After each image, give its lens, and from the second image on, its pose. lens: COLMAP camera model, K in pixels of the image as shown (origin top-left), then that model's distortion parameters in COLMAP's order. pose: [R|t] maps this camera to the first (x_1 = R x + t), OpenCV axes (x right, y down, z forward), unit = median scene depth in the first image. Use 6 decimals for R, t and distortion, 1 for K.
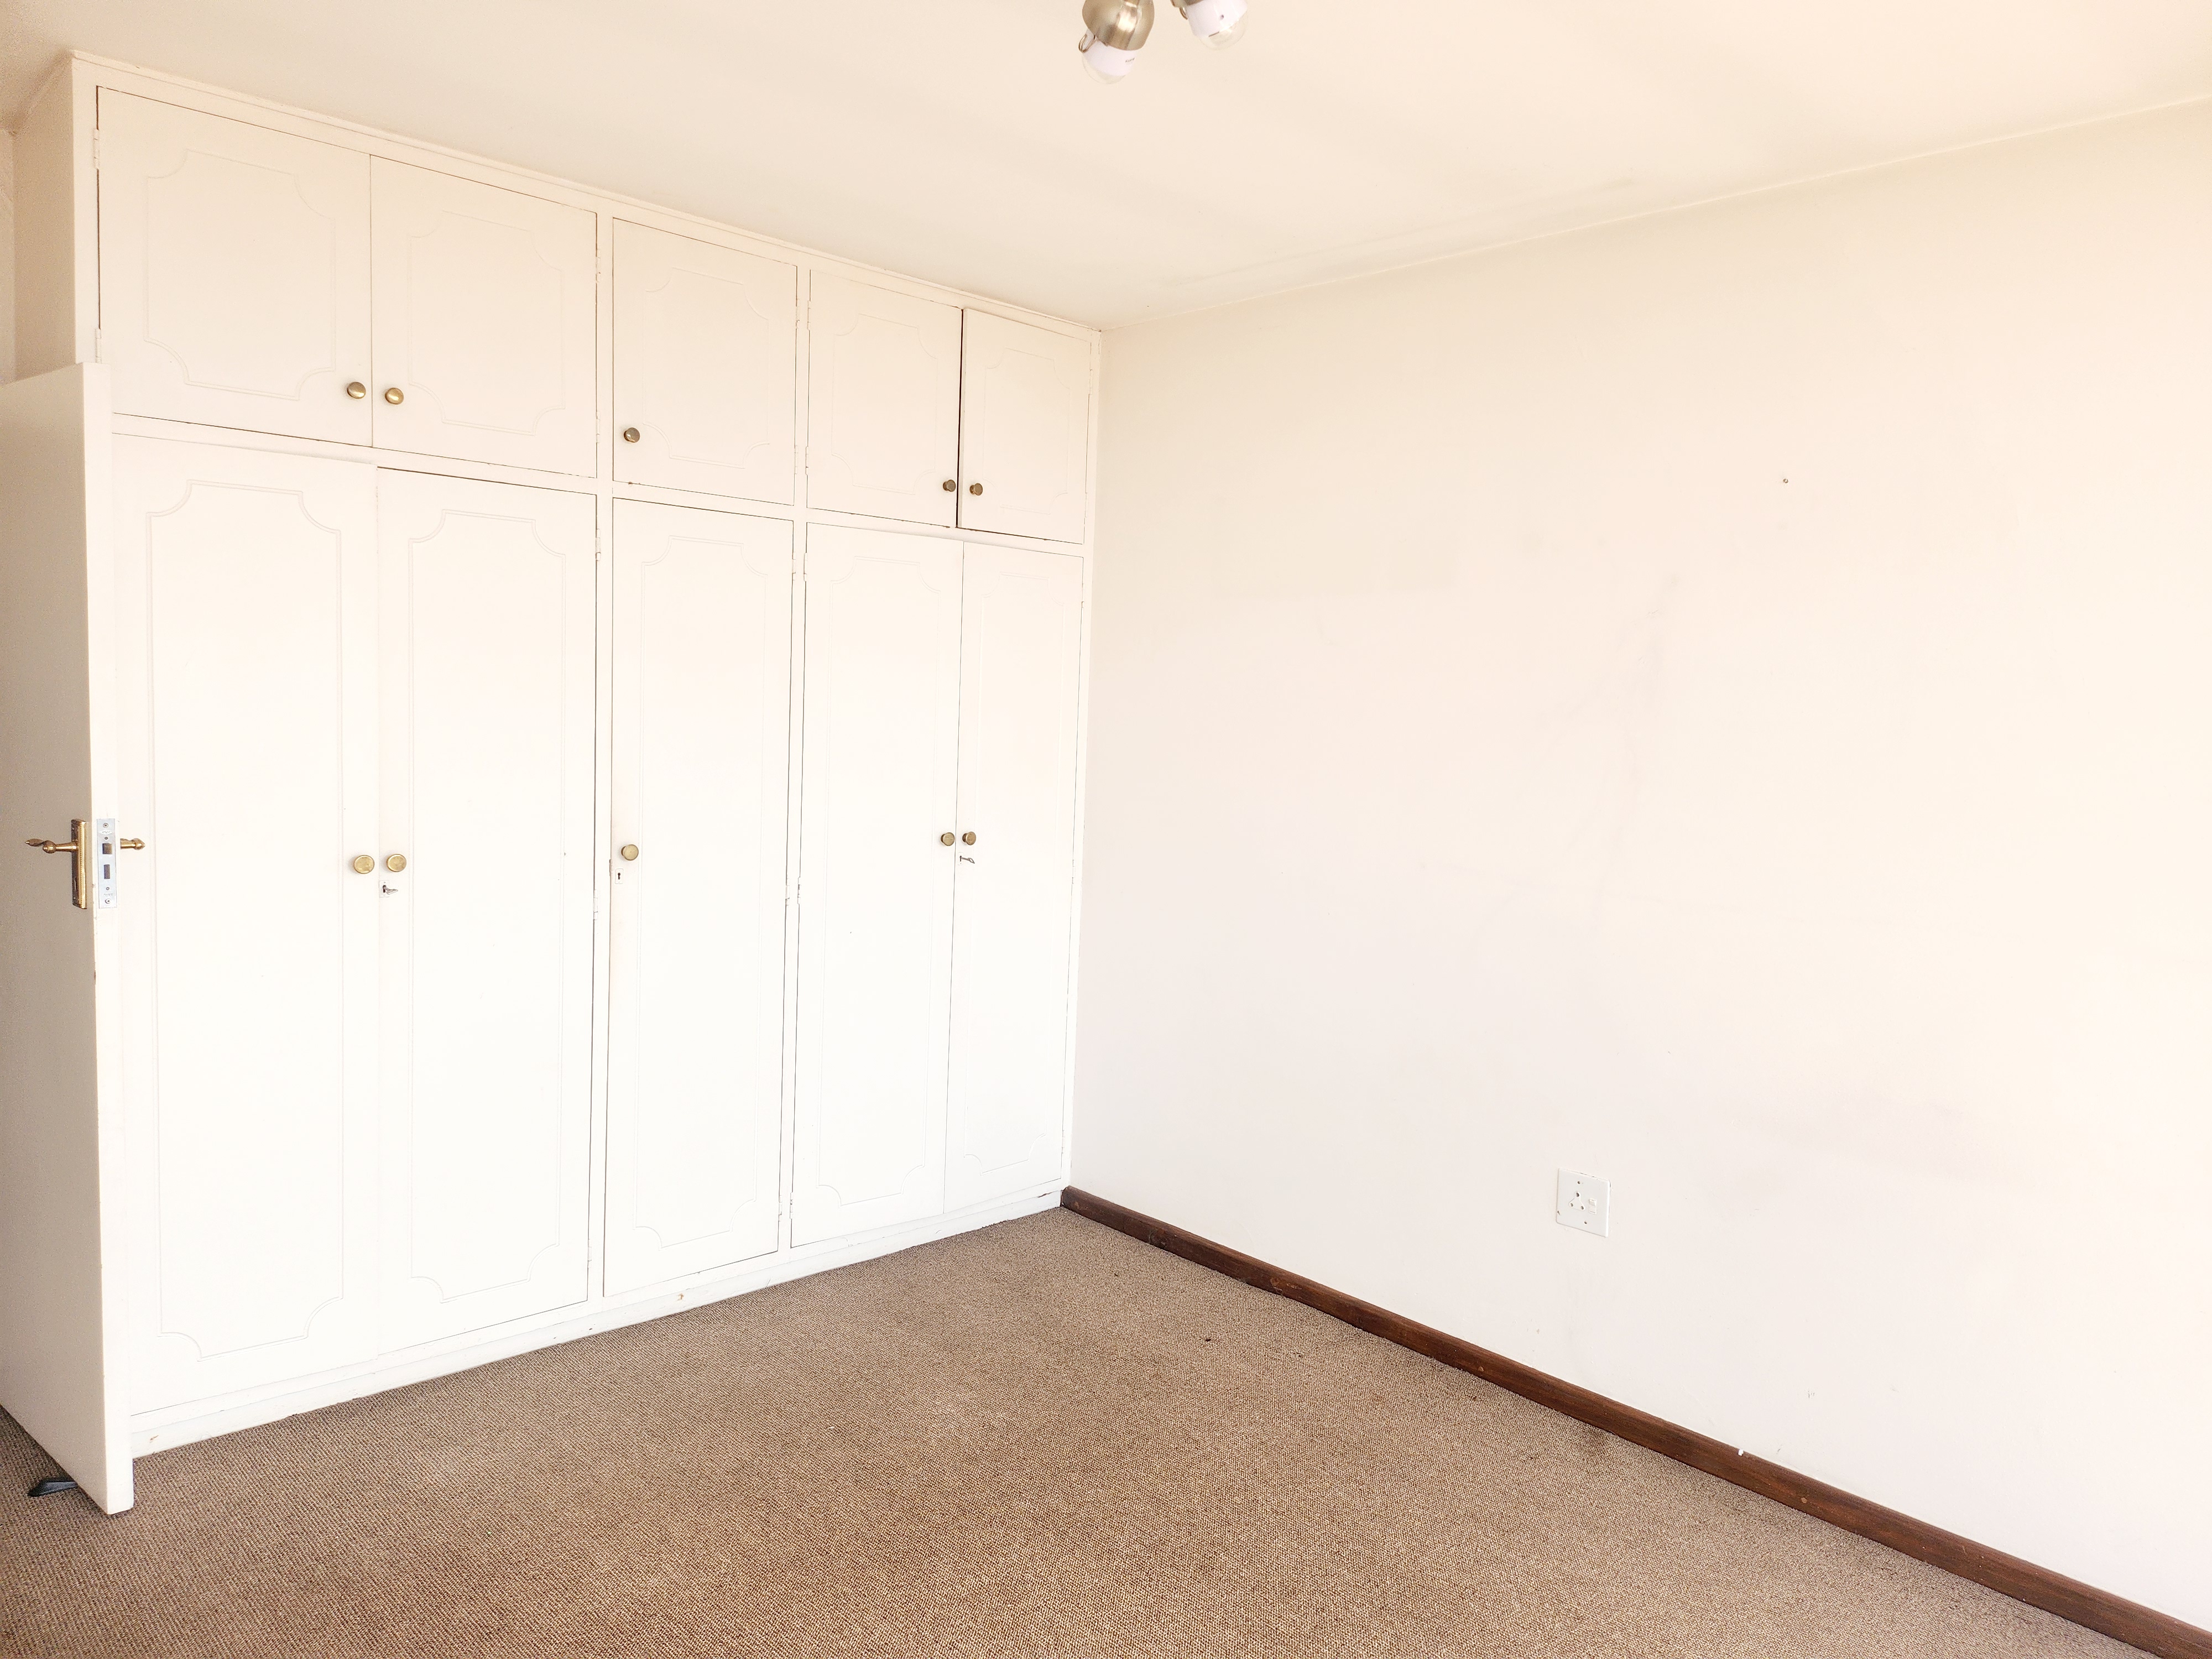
lens RADIAL K [[1535.4, 0, 1133.1], [0, 1535.4, 831.7], [0, 0, 1]] dist [0.075152, -0.079184]
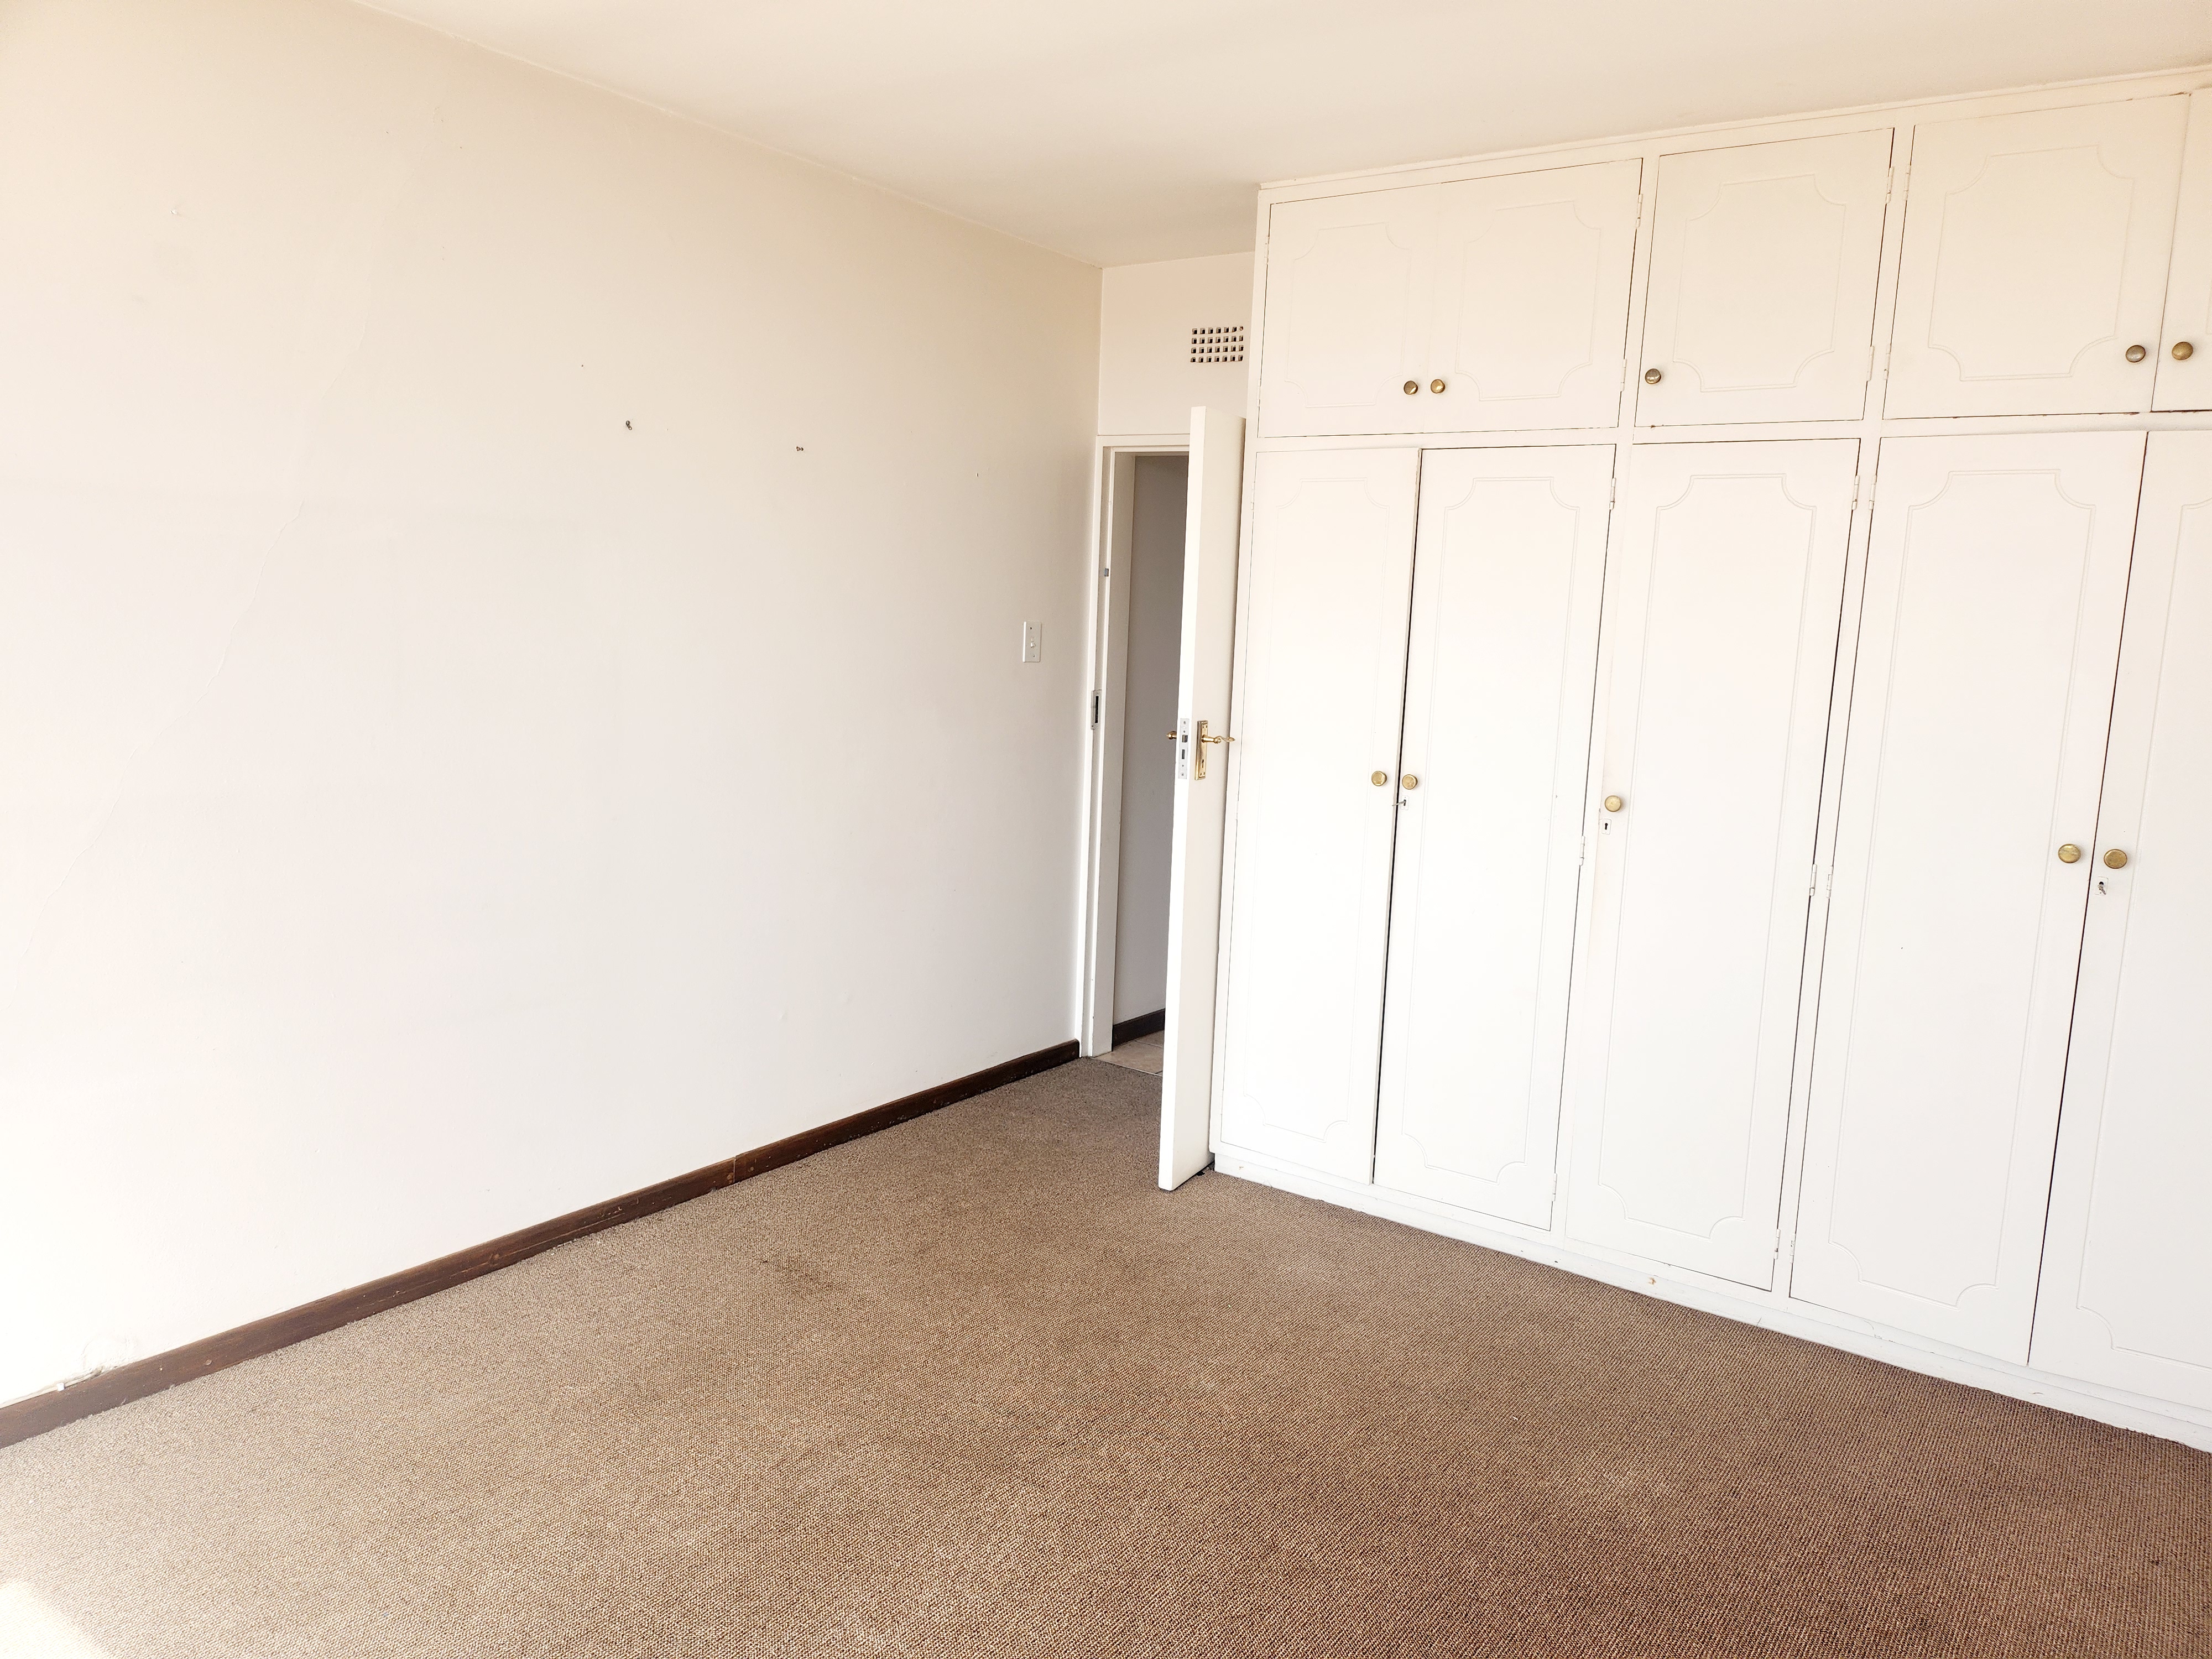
lens RADIAL K [[1540.7, 0, 1167.7], [0, 1540.7, 832.3], [0, 0, 1]] dist [0.081294, -0.079186]
pose [[0.218975, 0.109290, -0.969590, 0.656985], [-0.124286, 0.988737, 0.083379, -0.018205], [0.967782, 0.102249, 0.230092, 0.565160]]
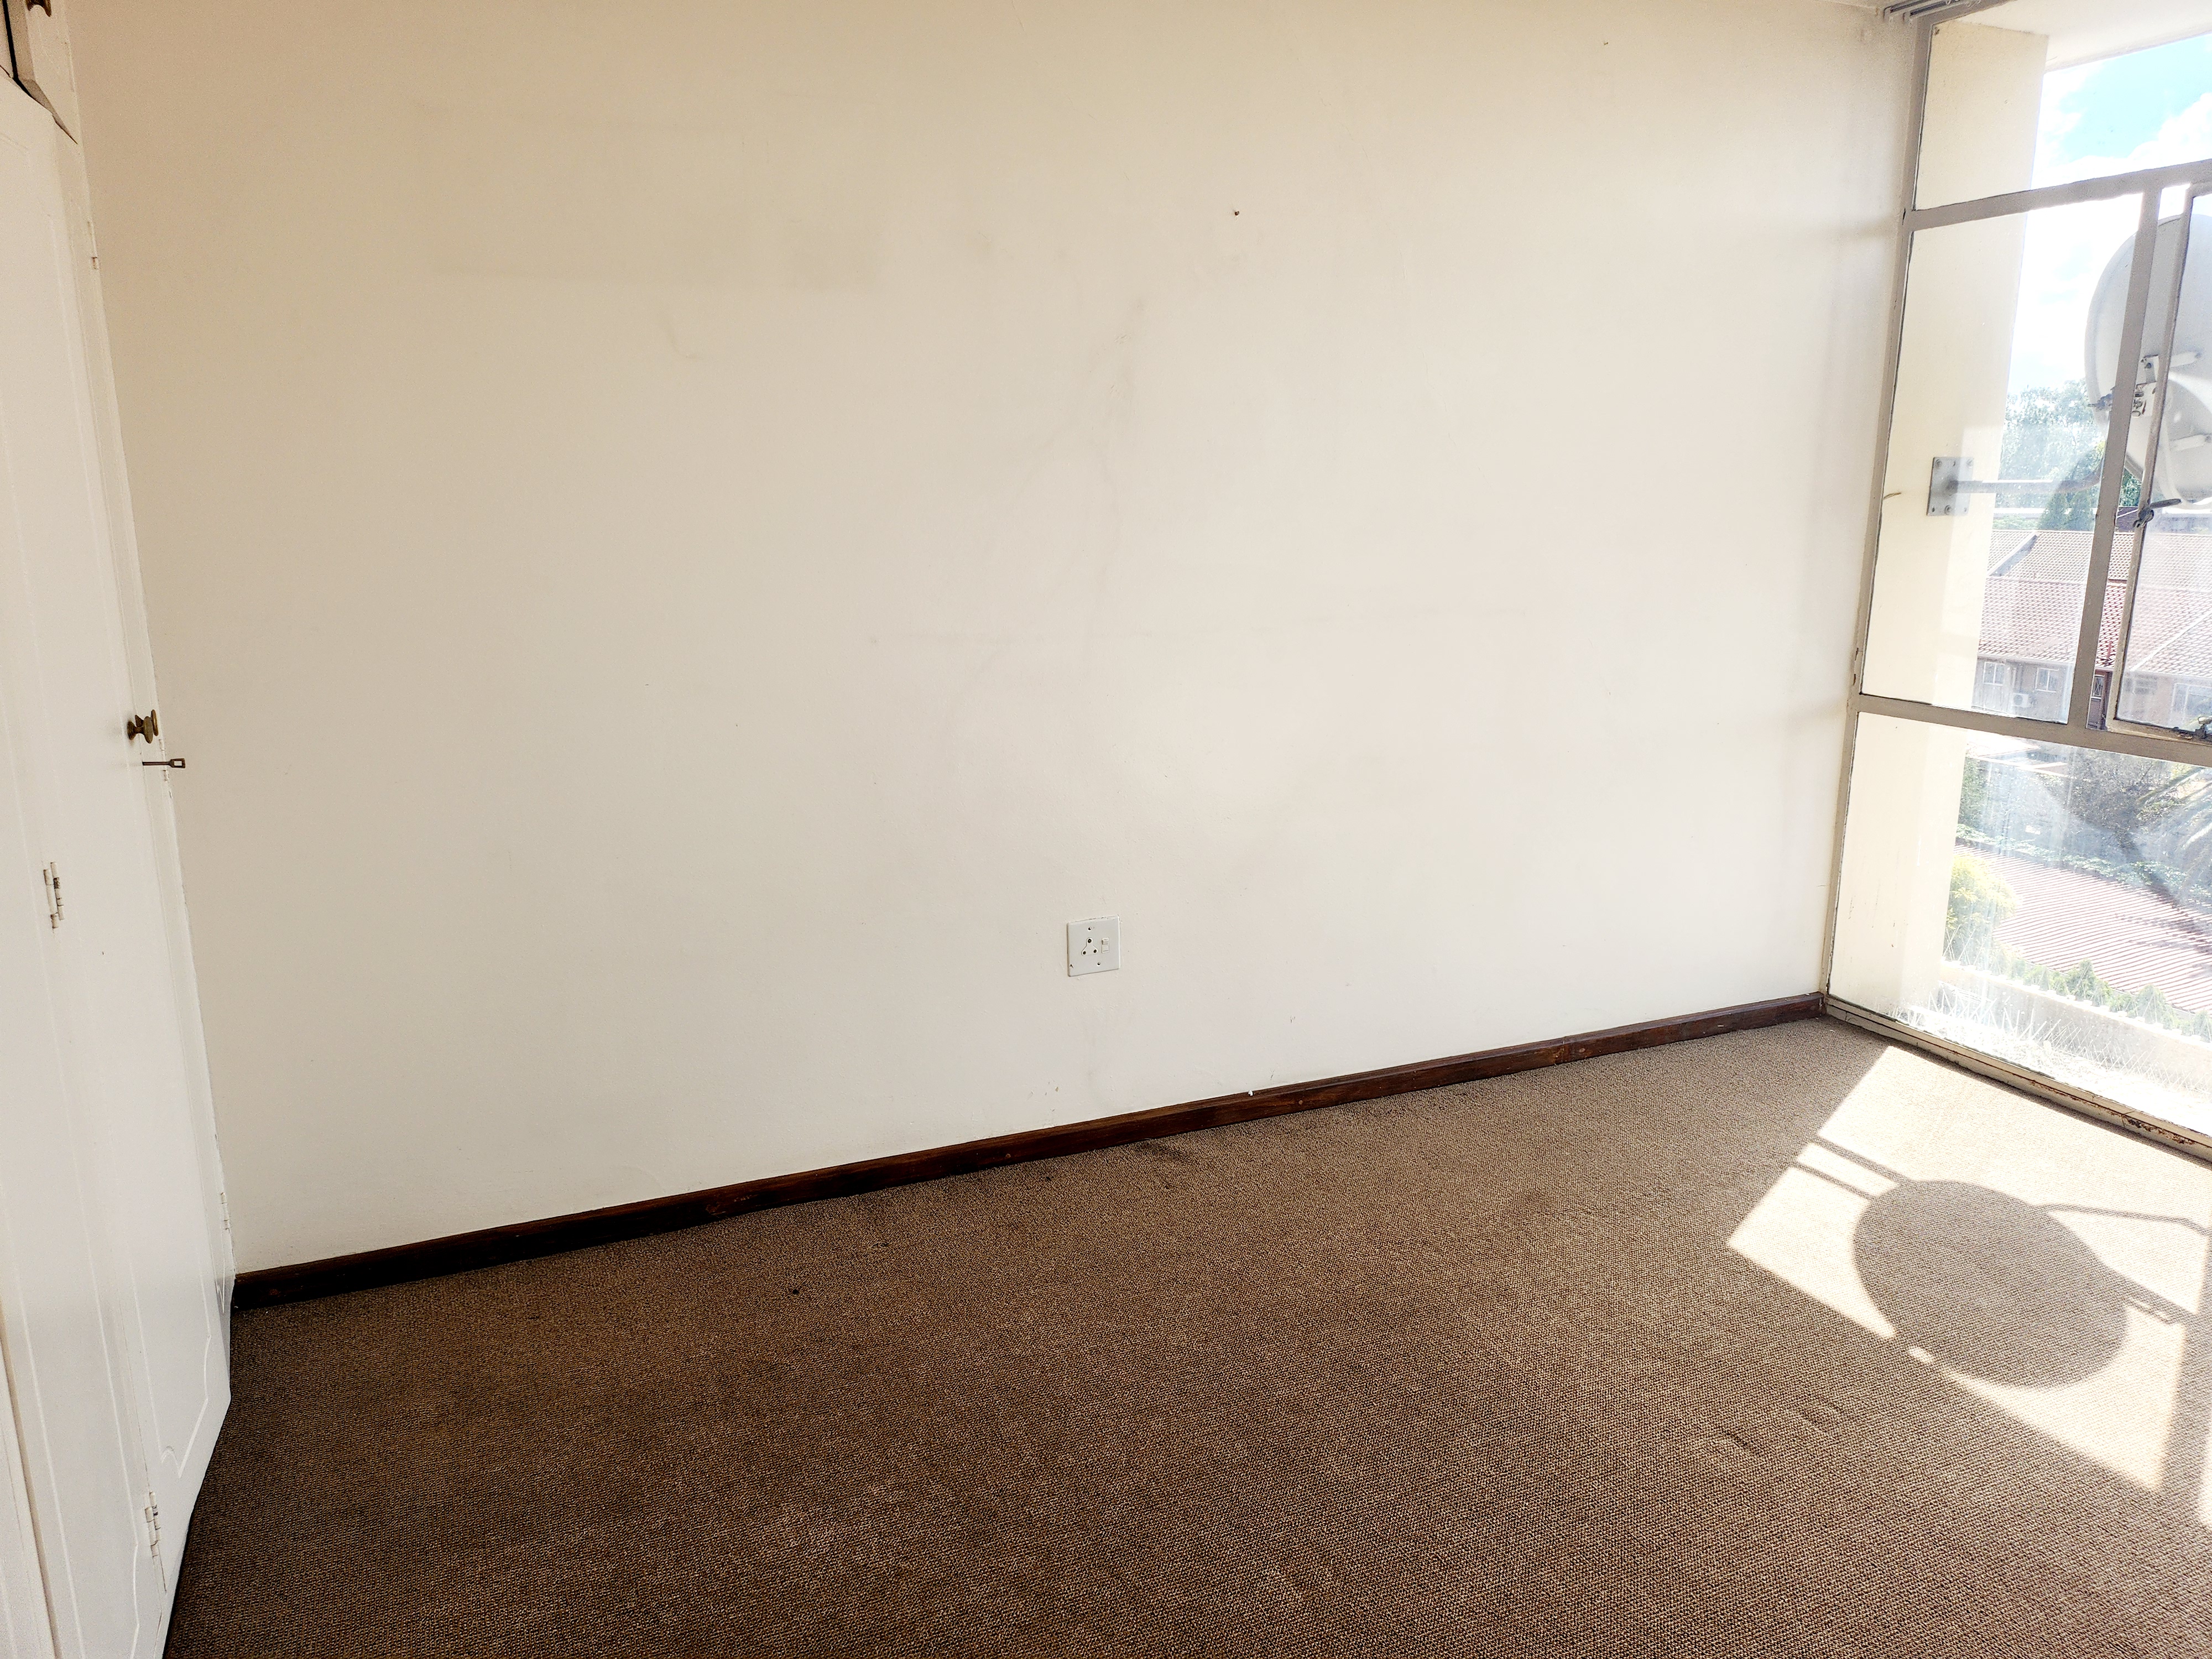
lens RADIAL K [[1560.6, 0, 1166.3], [0, 1560.6, 820.5], [0, 0, 1]] dist [0.075760, -0.081120]
pose [[0.327960, -0.241291, 0.913357, -0.645298], [0.093079, 0.970380, 0.222933, -0.065668], [-0.940095, 0.011901, 0.340705, 0.656447]]
